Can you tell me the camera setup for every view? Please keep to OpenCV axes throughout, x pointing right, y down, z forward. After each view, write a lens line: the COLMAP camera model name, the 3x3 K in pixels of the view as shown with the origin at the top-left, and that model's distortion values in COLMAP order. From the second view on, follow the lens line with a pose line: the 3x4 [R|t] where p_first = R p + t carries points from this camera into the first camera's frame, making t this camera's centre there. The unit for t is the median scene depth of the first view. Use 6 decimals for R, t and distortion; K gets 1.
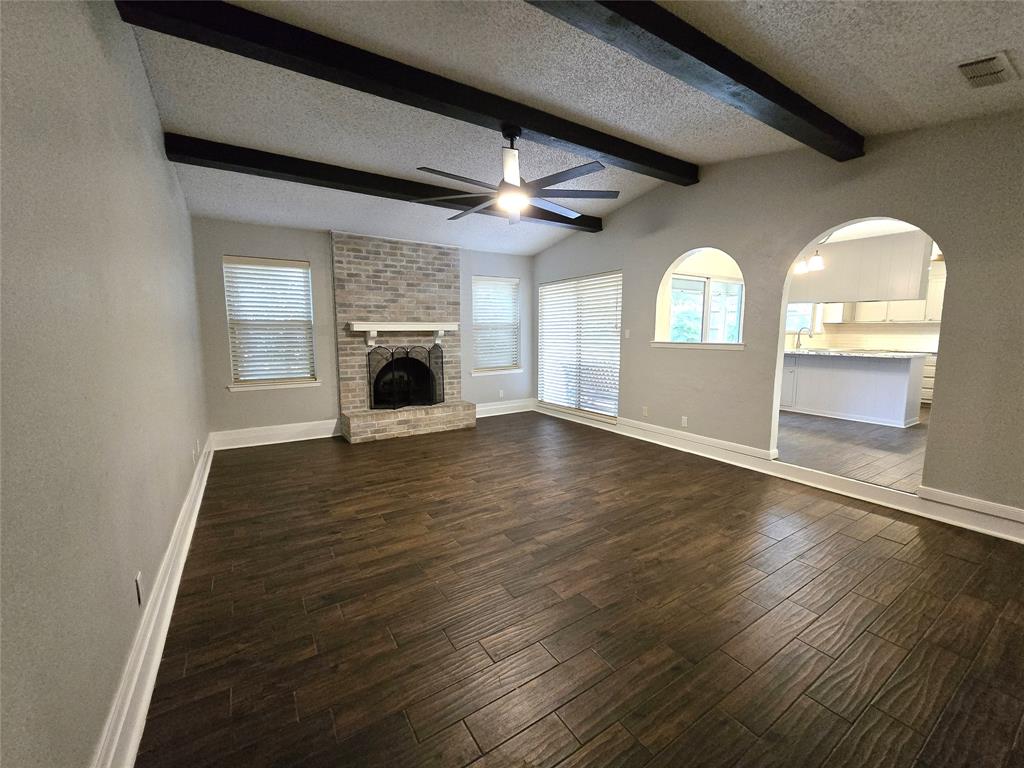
lens RADIAL K [[430.7, 0, 515.7], [0, 430.7, 384.1], [0, 0, 1]] dist [-0.000802, 0.000160]
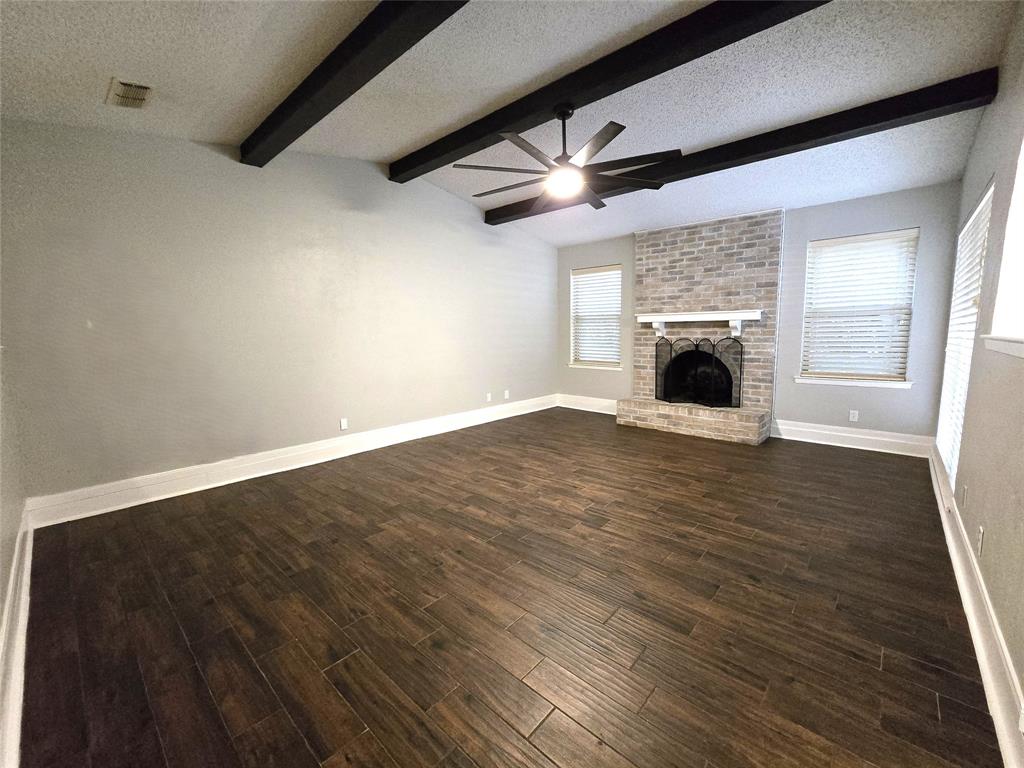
lens RADIAL K [[430.7, 0, 514.1], [0, 430.7, 384.4], [0, 0, 1]] dist [-0.000802, 0.000160]
pose [[0.230730, 0.121317, -0.965425, 0.602842], [-0.110692, 0.989028, 0.097828, -0.040594], [0.966701, 0.084293, 0.241627, 0.446062]]
